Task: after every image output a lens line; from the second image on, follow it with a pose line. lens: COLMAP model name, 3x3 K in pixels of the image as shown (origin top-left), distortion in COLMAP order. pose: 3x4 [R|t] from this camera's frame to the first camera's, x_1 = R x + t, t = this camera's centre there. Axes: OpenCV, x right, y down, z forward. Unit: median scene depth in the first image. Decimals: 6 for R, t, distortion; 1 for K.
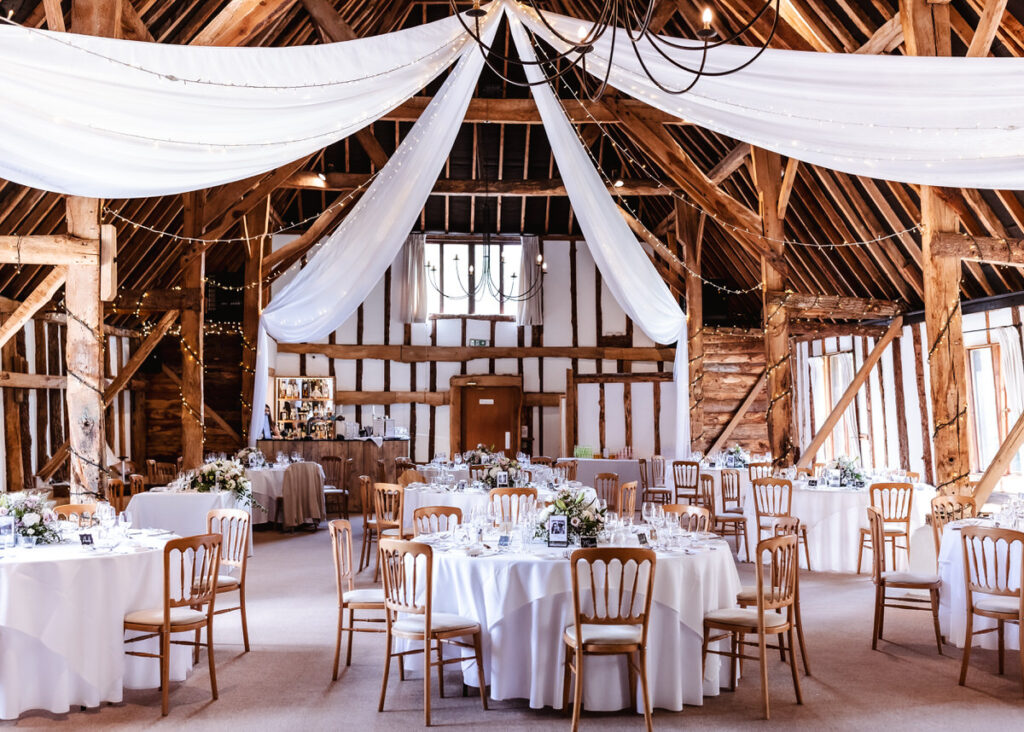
lens RADIAL K [[1150.3, 0, 512.1], [0, 1150.3, 398.3], [0, 0, 1]] dist [0.019094, -0.022581]
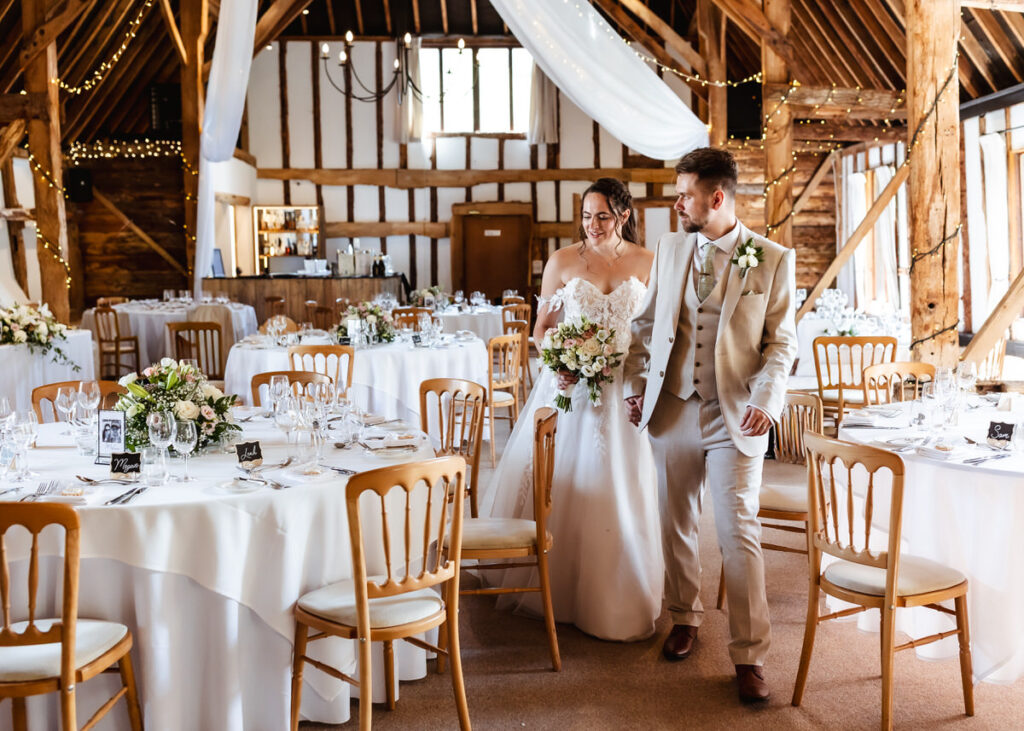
lens RADIAL K [[1150.3, 0, 512.1], [0, 1150.3, 397.8], [0, 0, 1]] dist [0.019094, -0.022581]
pose [[0.995065, 0.005775, -0.099060, 0.093940], [0.008354, 0.989886, 0.141622, 0.003817], [0.098876, -0.141750, 0.984952, 0.135106]]
